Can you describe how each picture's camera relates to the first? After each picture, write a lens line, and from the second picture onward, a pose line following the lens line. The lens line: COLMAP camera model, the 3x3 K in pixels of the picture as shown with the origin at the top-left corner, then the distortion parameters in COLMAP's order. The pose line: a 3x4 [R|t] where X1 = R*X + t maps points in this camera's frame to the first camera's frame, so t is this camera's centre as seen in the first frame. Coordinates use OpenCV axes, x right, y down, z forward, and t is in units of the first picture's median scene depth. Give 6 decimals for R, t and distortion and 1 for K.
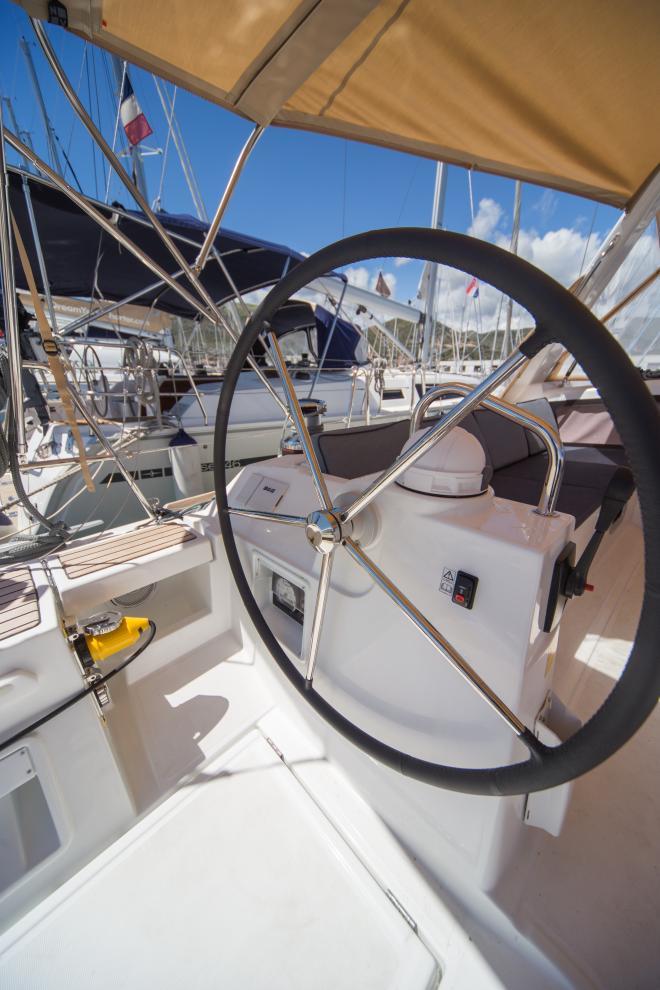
lens RADIAL K [[335.7, 0, 330.0], [0, 335.7, 495.0], [0, 0, 1]] dist [0.010130, -0.001789]
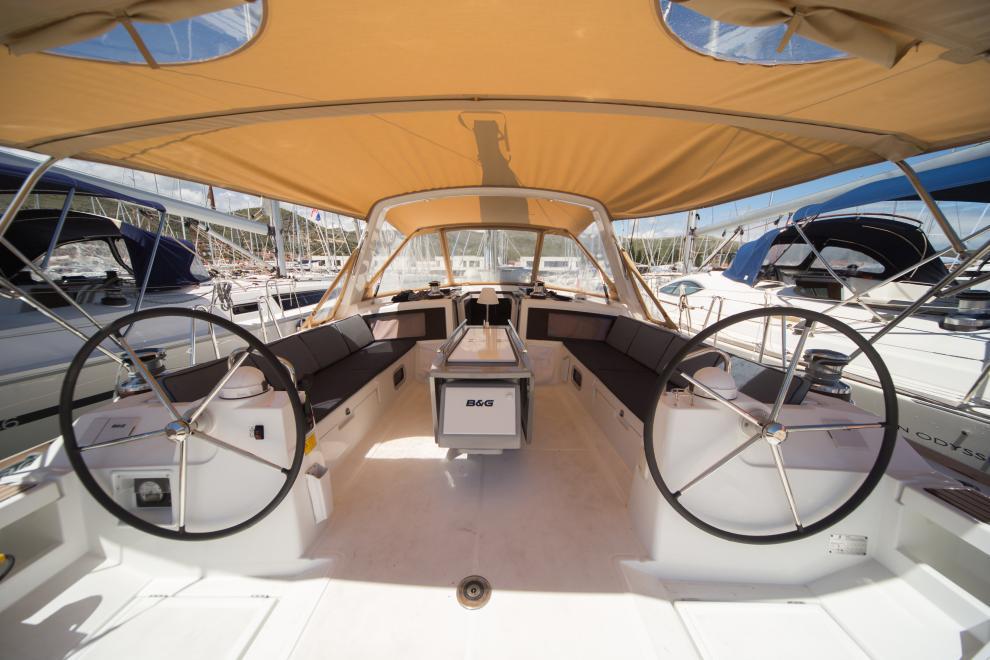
lens RADIAL K [[335.7, 0, 494.8], [0, 335.7, 327.3], [0, 0, 1]] dist [0.010130, -0.001789]
pose [[0.708962, -0.129489, 0.693258, 0.000996], [0.243903, 0.967360, -0.068740, 0.066082], [-0.661729, 0.217822, 0.717404, -1.126938]]
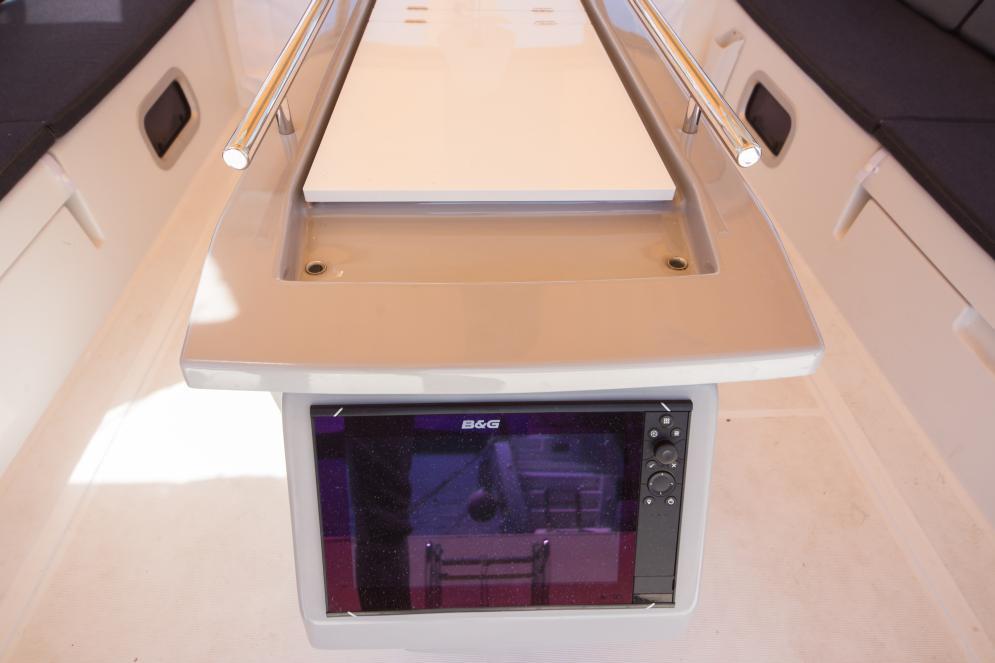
lens RADIAL K [[638.7, 0, 503.0], [0, 638.7, 329.4], [0, 0, 1]] dist [0.034094, -0.000373]
pose [[0.666216, -0.521827, 0.532779, 0.799105], [0.235848, 0.825172, 0.513291, -0.119442], [-0.707483, -0.216308, 0.672815, -0.187874]]
